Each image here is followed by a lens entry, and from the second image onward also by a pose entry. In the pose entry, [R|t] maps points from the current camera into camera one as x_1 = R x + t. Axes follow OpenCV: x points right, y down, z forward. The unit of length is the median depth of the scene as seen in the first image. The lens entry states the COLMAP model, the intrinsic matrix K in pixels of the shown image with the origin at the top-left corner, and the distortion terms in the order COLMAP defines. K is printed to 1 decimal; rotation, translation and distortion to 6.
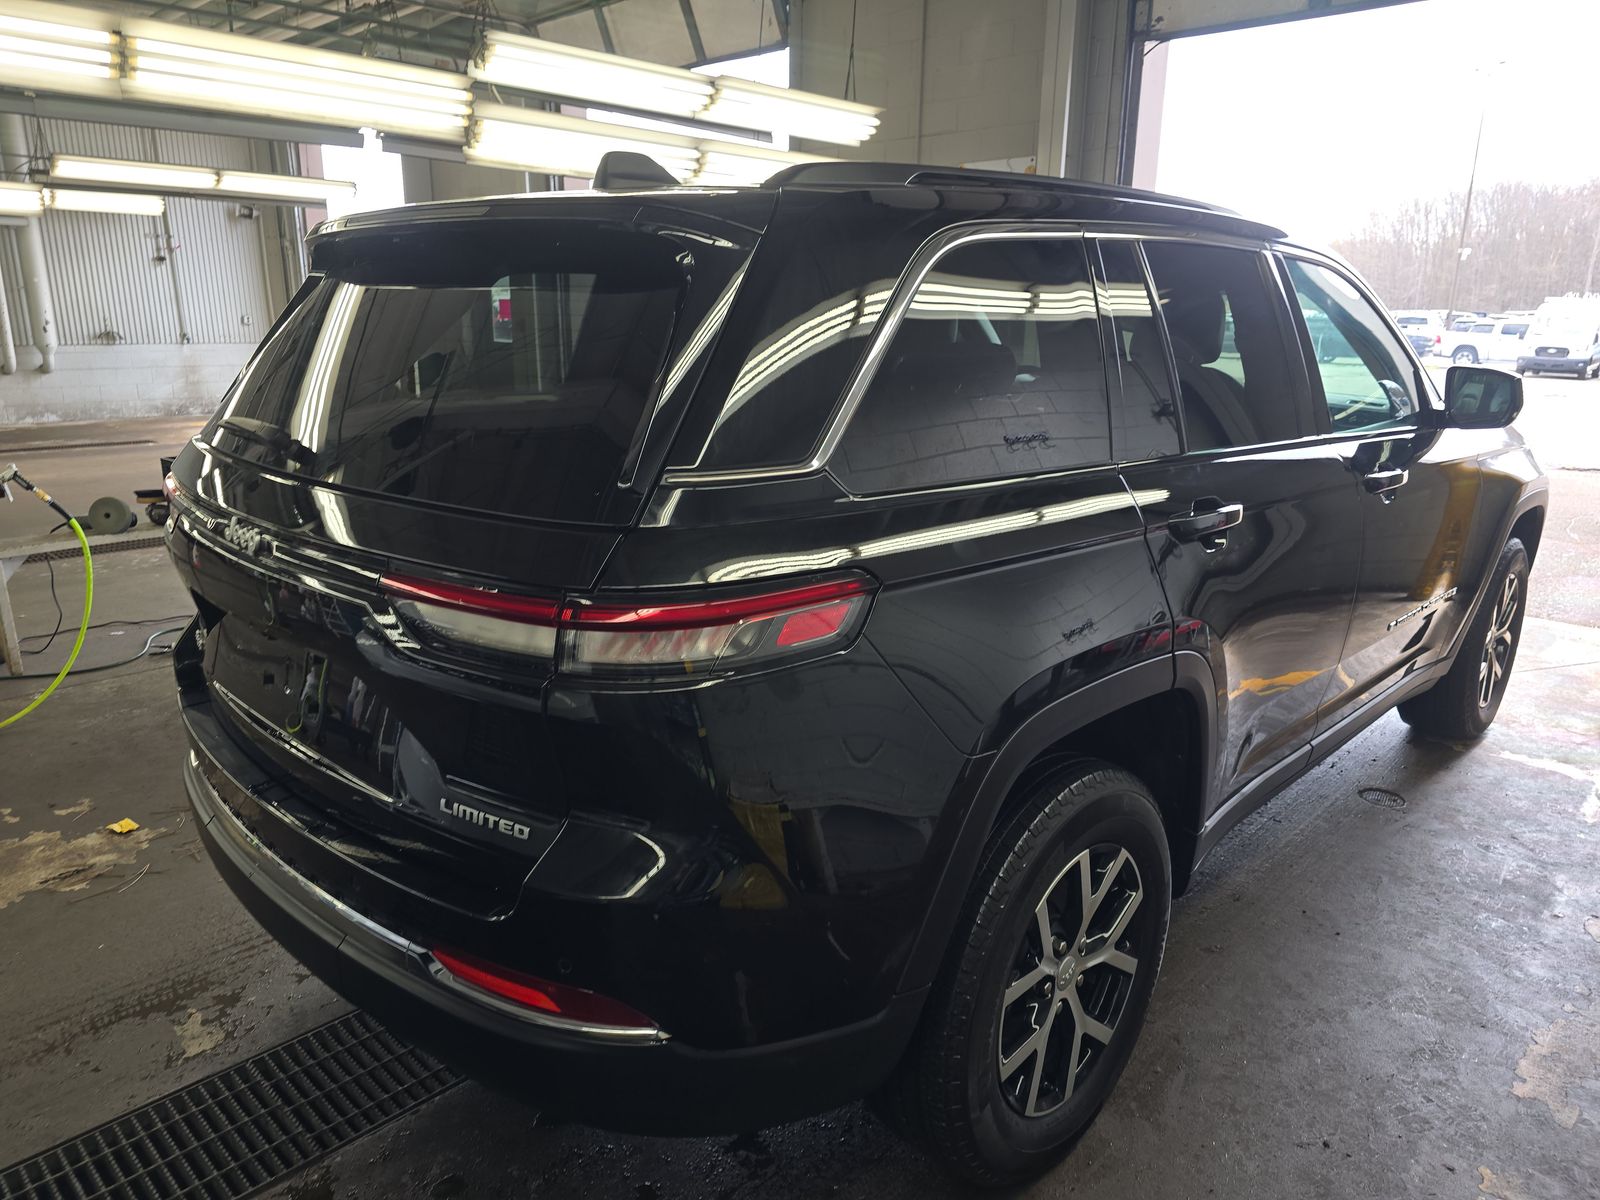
lens RADIAL K [[1065.6, 0, 800.0], [0, 1065.6, 600.0], [0, 0, 1]] dist [0.048865, -0.034677]
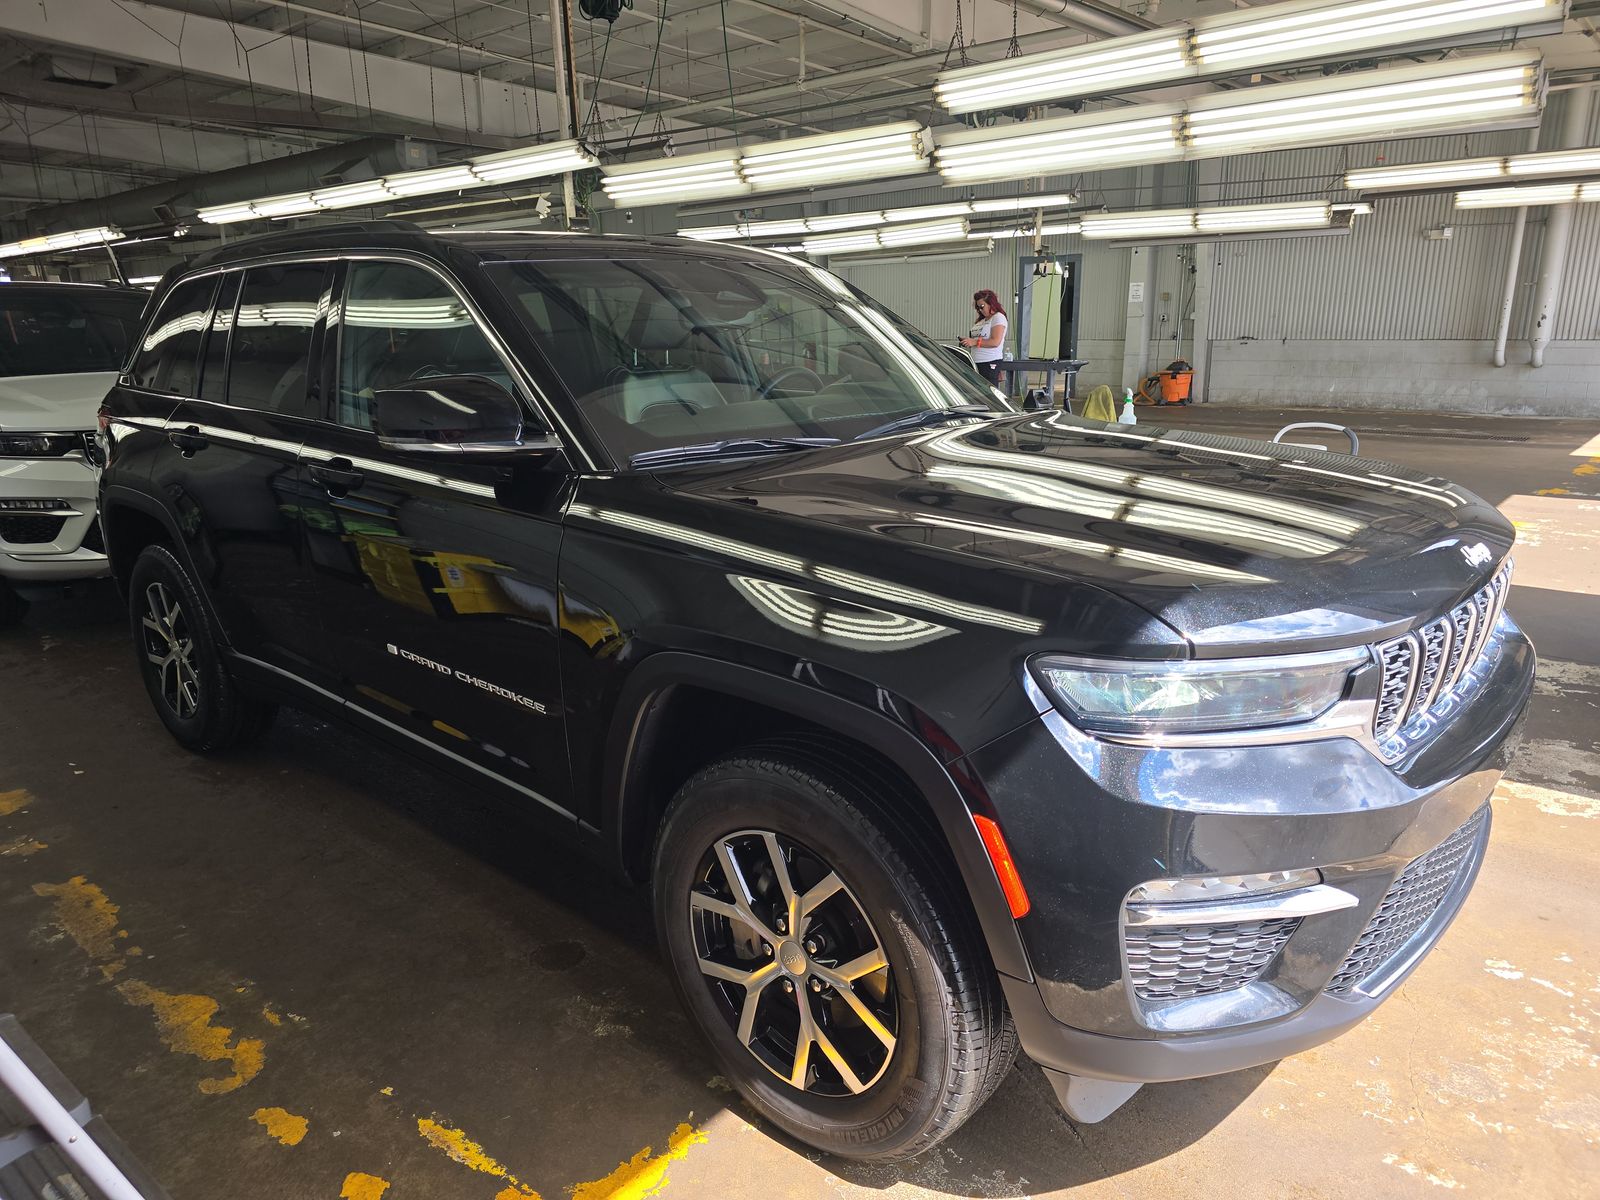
lens RADIAL K [[1065.6, 0, 800.0], [0, 1065.6, 600.0], [0, 0, 1]] dist [0.048865, -0.034677]
pose [[0.207831, 0.240914, -0.948033, 1.068847], [-0.235565, 0.952998, 0.190534, -0.168978], [0.949376, 0.183725, 0.254813, 0.637990]]
